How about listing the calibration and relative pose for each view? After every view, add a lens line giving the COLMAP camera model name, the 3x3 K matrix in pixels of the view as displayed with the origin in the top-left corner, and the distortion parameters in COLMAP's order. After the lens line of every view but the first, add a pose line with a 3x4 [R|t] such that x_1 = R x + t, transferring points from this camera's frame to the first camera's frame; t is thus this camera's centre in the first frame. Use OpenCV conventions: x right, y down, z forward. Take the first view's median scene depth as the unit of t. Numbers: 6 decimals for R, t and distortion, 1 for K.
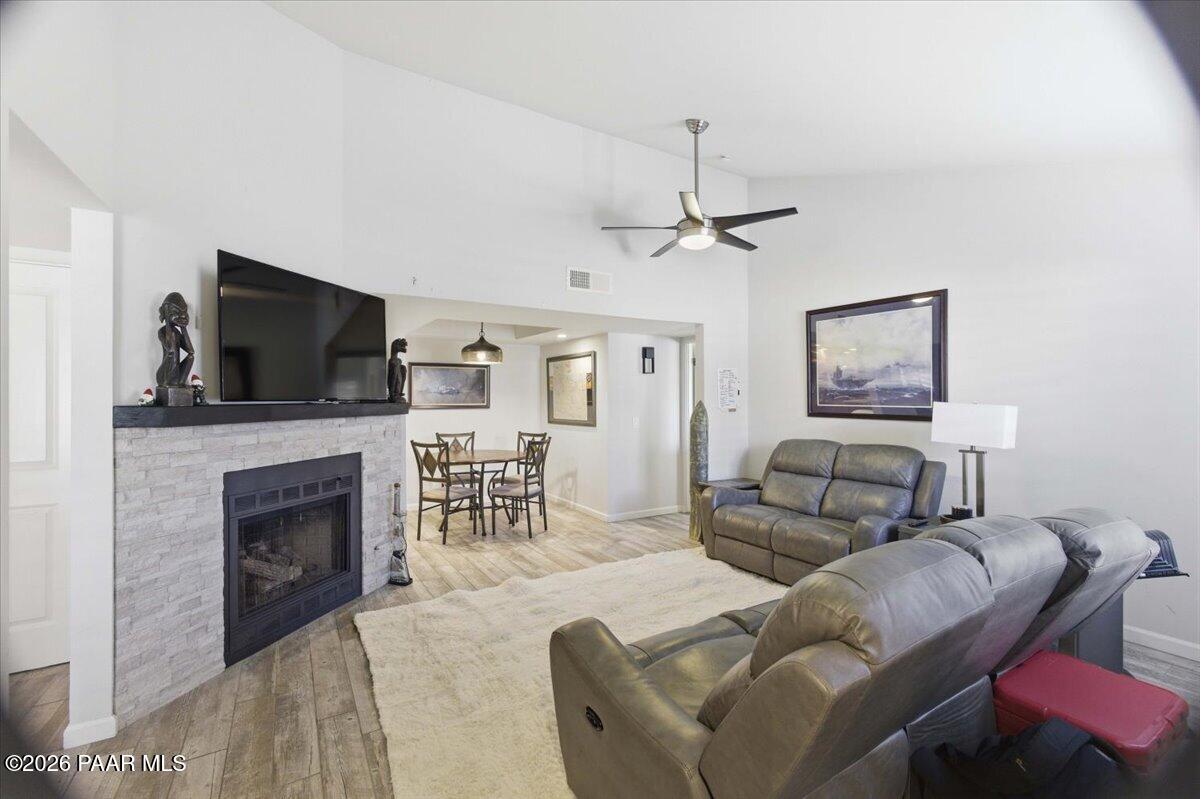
lens RADIAL K [[525.0, 0, 600.0], [0, 525.0, 399.5], [0, 0, 1]] dist [0.000904, 0.000041]
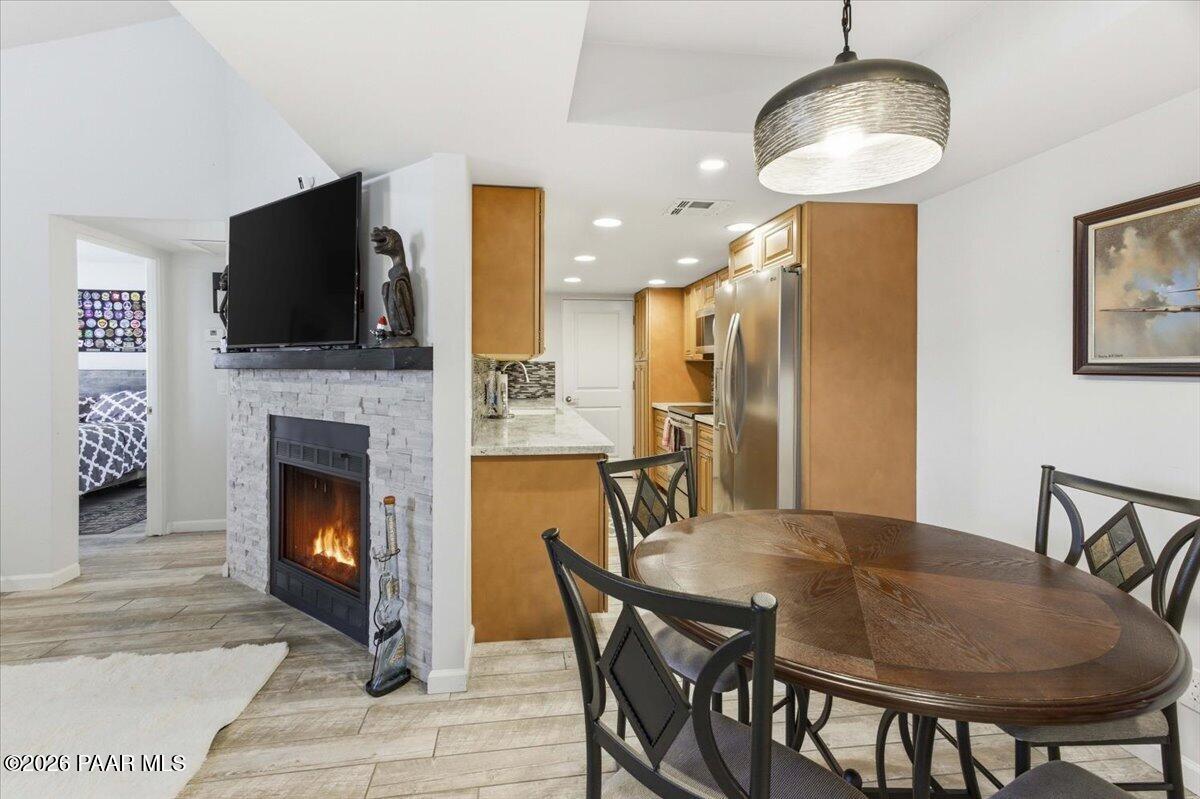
lens RADIAL K [[546.9, 0, 601.6], [0, 546.9, 369.7], [0, 0, 1]] dist [0.019093, 0.000116]
pose [[-0.390685, 0.003086, -0.920519, 0.048797], [-0.004495, 0.999976, 0.005260, 0.022291], [0.920513, 0.006193, -0.390662, 1.313216]]
